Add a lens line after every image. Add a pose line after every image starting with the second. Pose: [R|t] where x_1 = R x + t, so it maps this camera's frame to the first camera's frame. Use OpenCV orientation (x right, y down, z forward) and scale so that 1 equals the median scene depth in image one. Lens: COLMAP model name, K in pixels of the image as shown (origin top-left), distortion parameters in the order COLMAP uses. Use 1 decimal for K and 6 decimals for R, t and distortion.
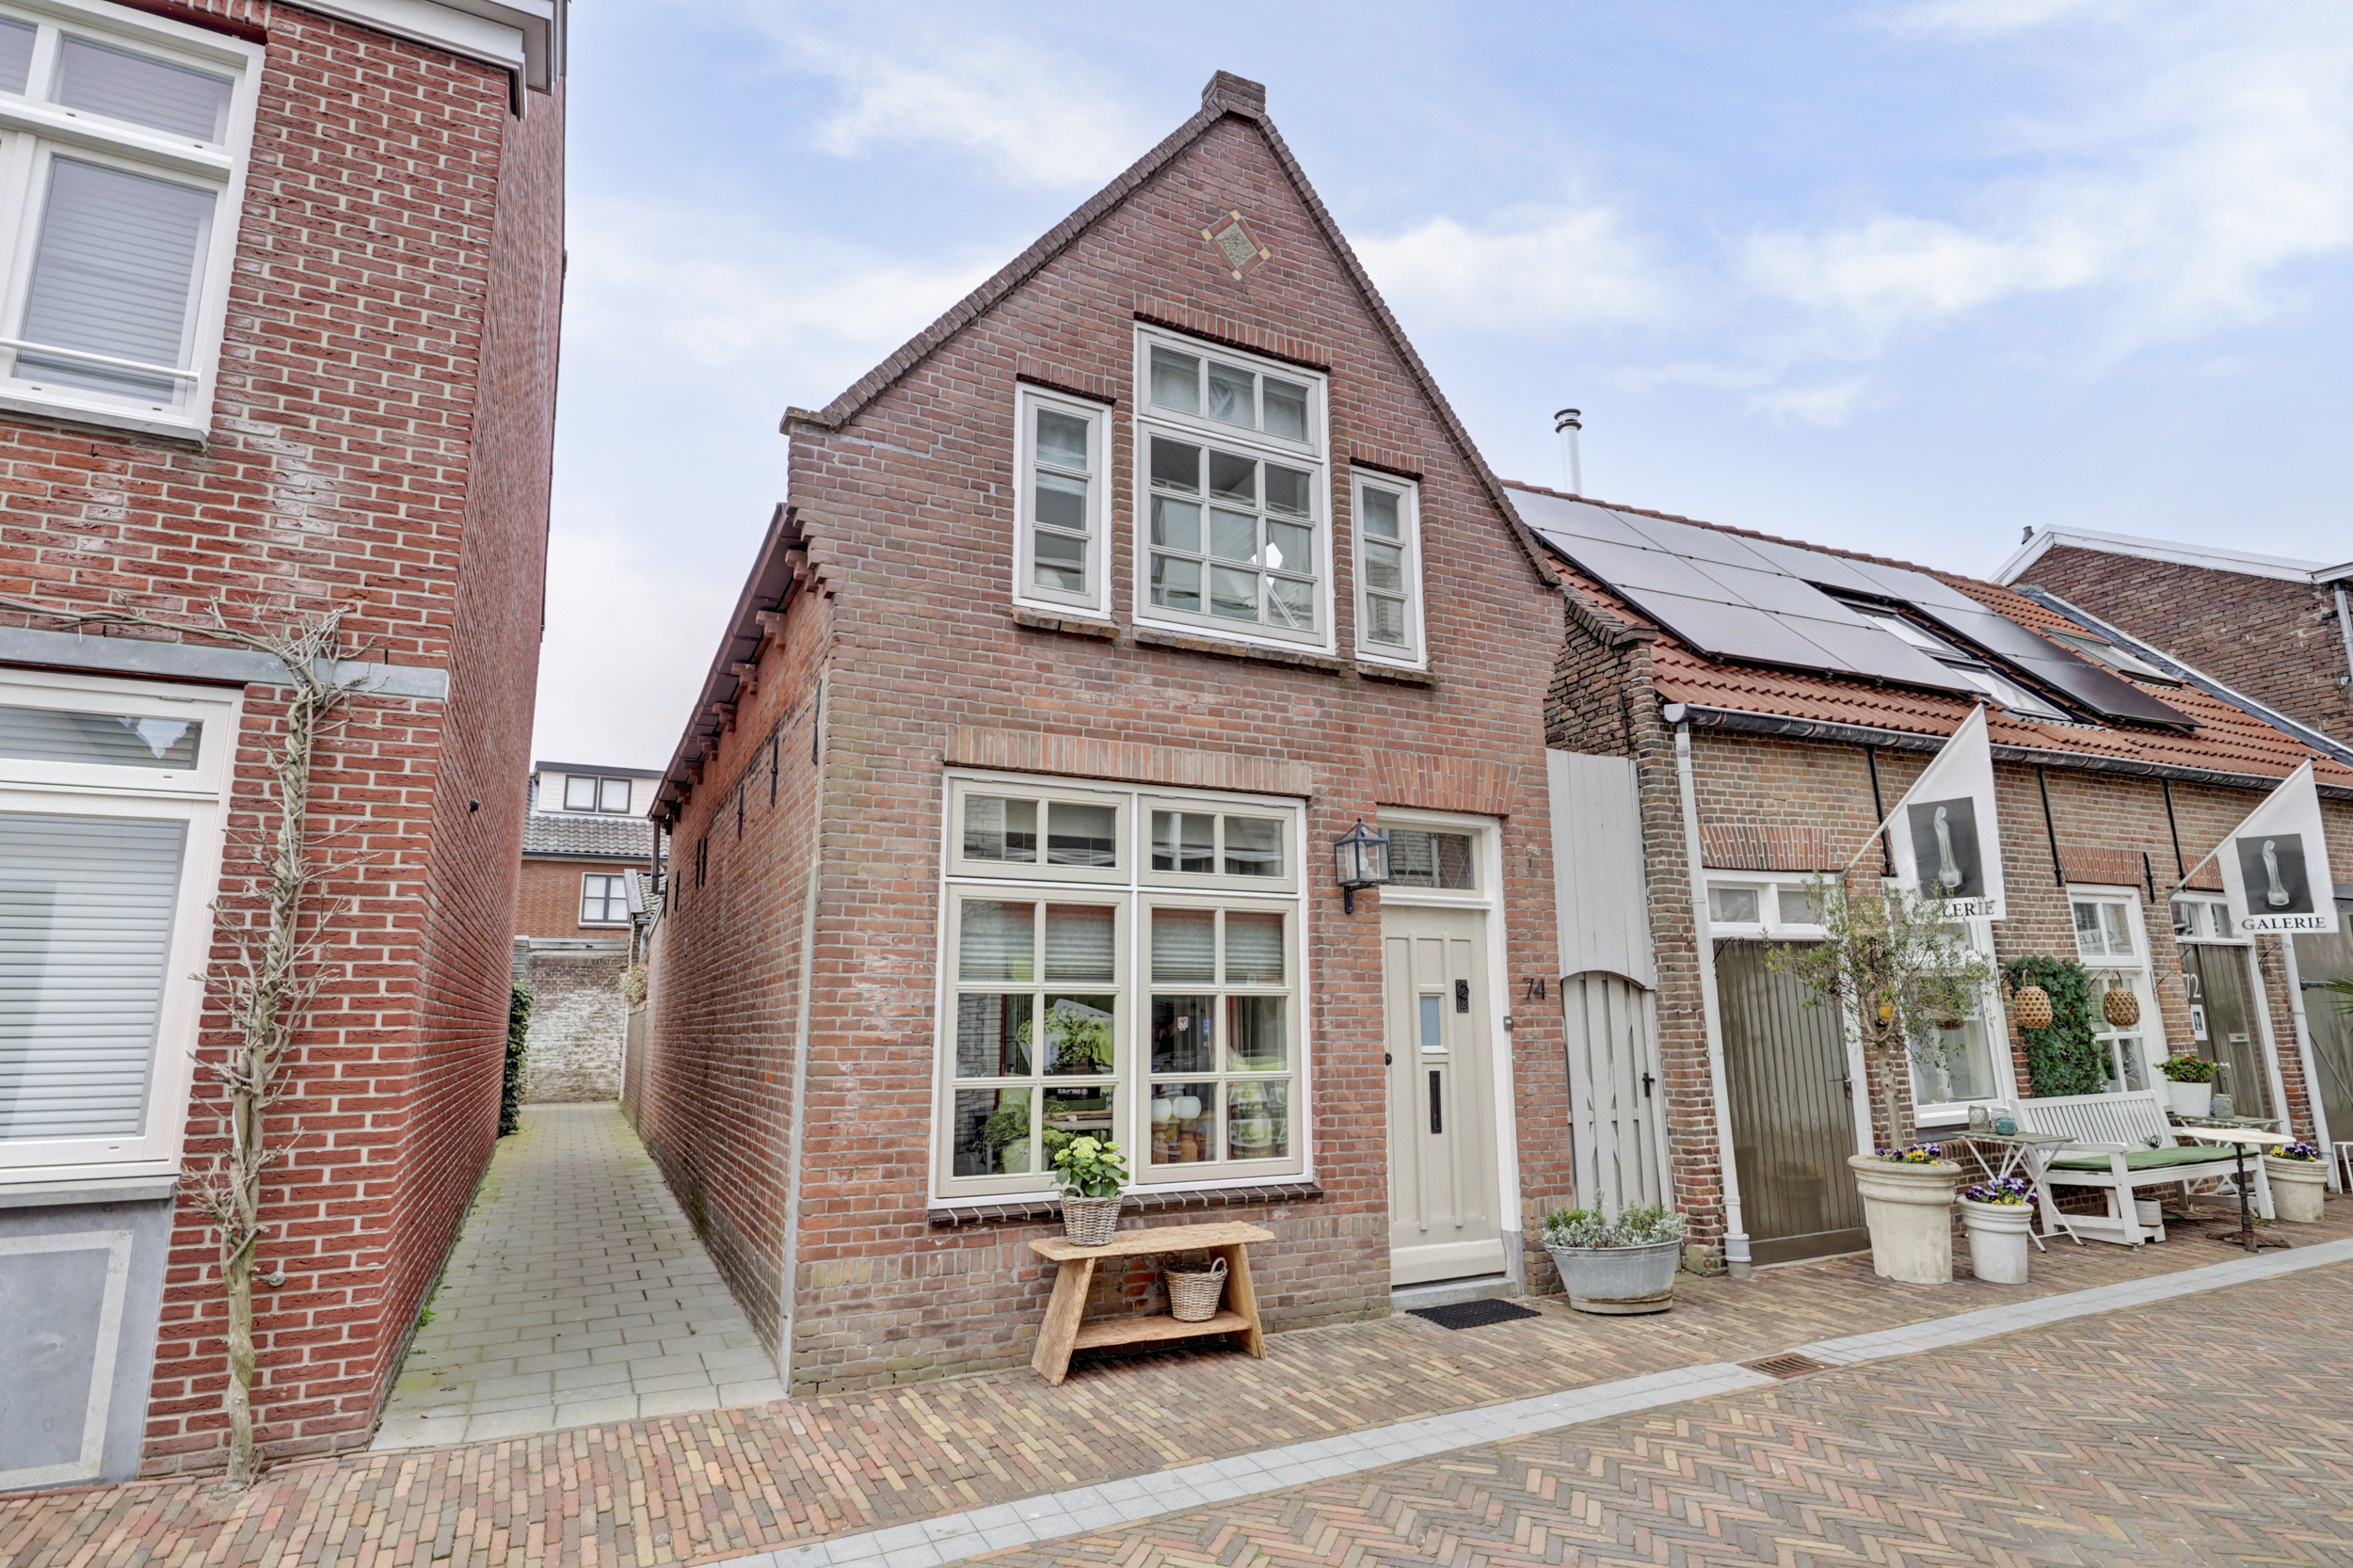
lens RADIAL K [[1210.3, 0, 1193.6], [0, 1210.3, 802.9], [0, 0, 1]] dist [-0.002154, 0.001022]
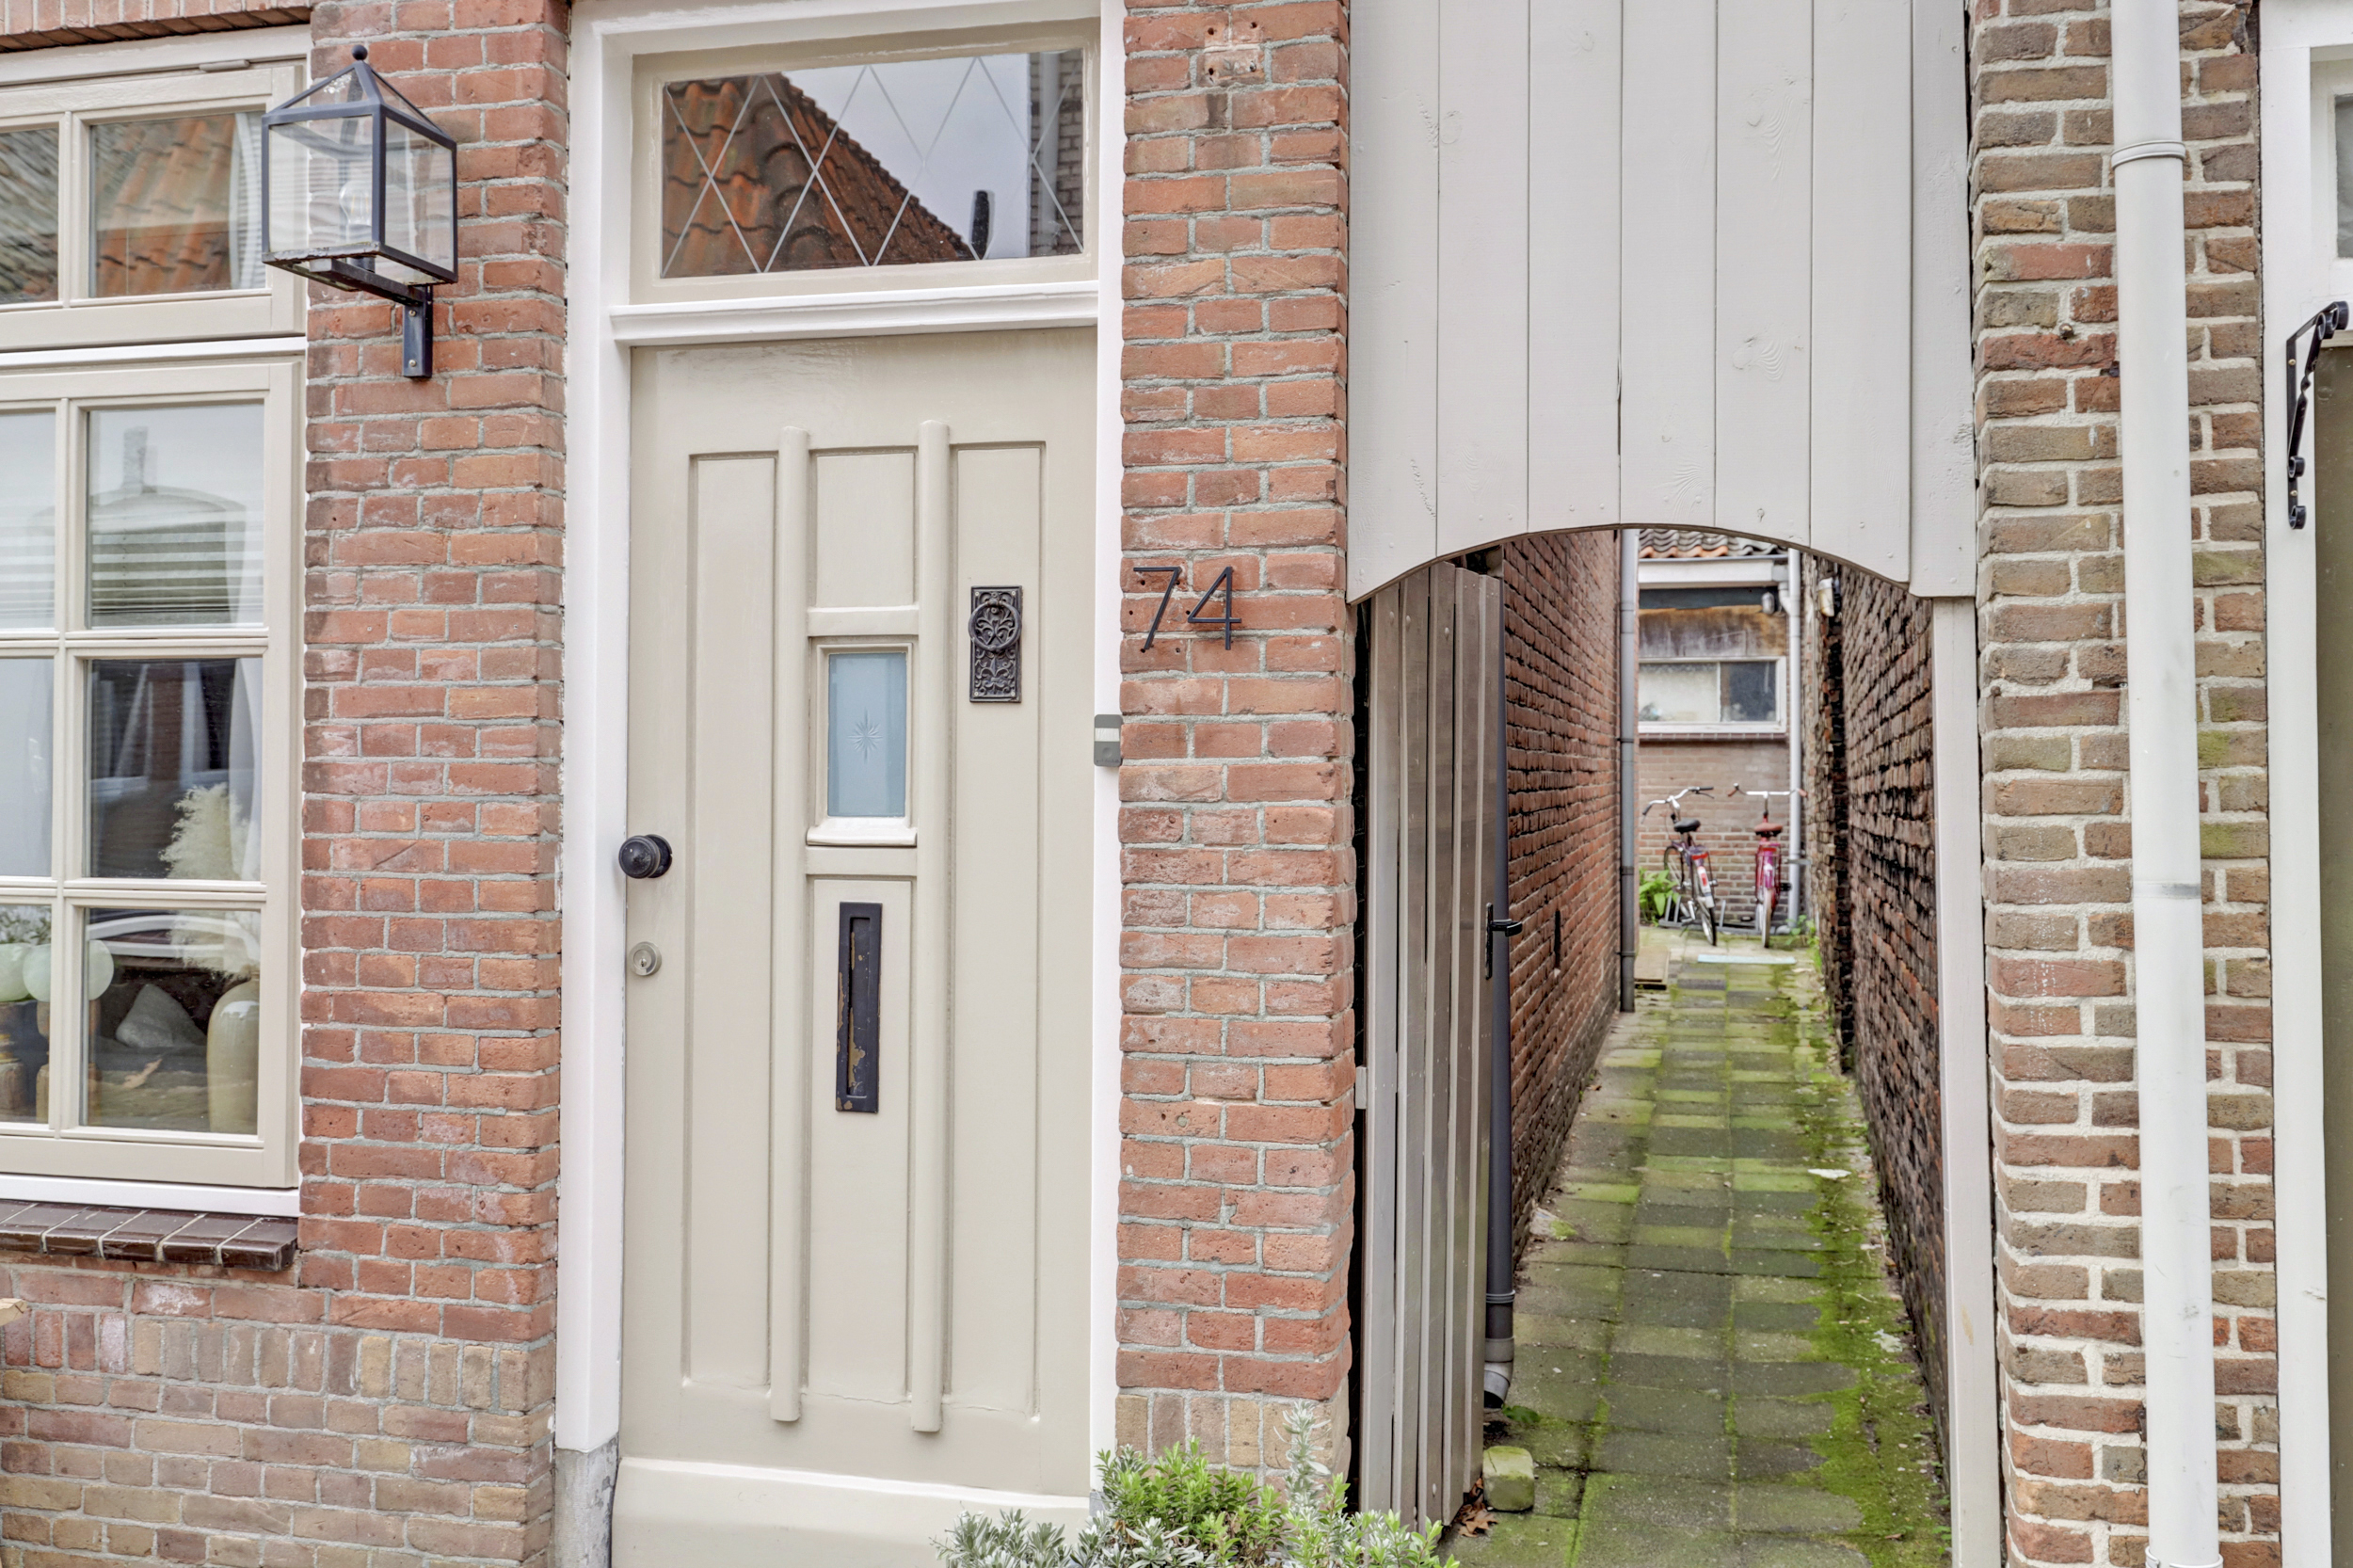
lens RADIAL K [[2246.6, 0, 1196.6], [0, 2246.6, 736.0], [0, 0, 1]] dist [0.001224, 0.000000]
pose [[0.747978, 0.002156, -0.663720, 0.696454], [0.116305, 0.984096, 0.134266, 0.135899], [0.653454, -0.177622, 0.735831, 0.754443]]
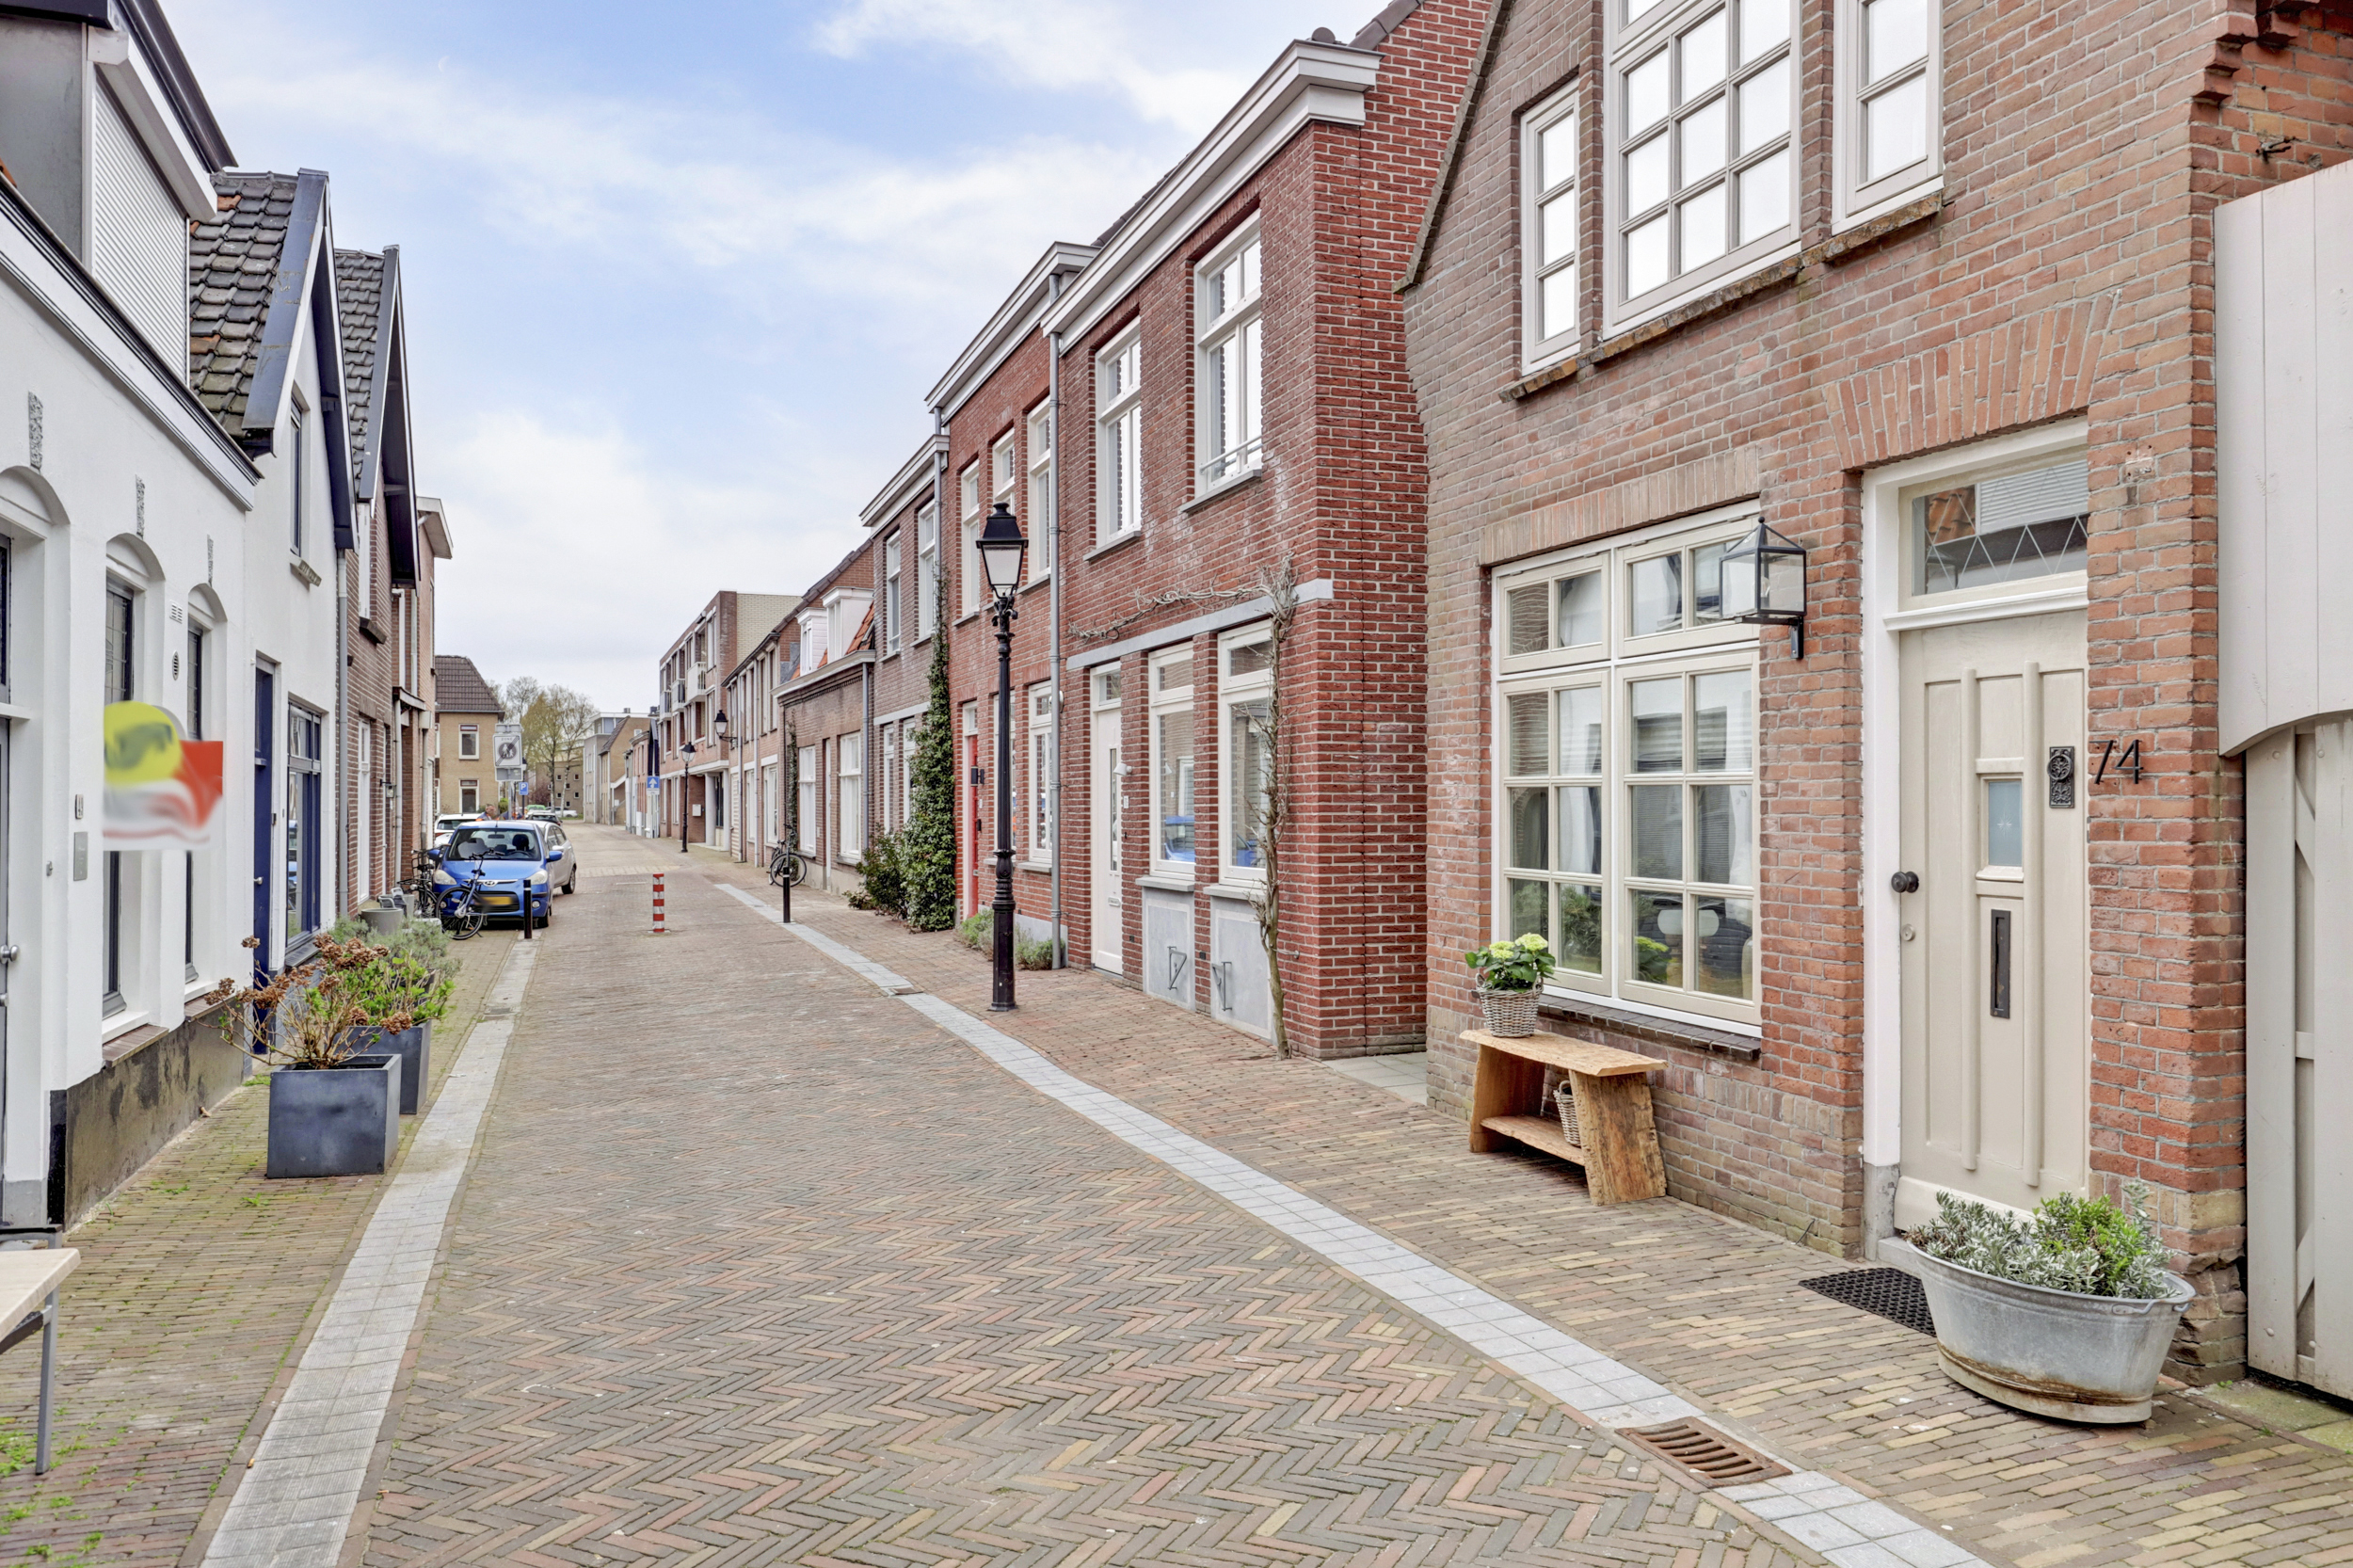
lens RADIAL K [[1672.3, 0, 1172.7], [0, 1672.3, 792.6], [0, 0, 1]] dist [0.009753, 0.000923]
pose [[-0.135262, 0.007023, -0.990785, 1.159599], [0.191255, 0.981354, -0.019154, 0.123888], [0.972176, -0.192083, -0.134082, 0.840148]]
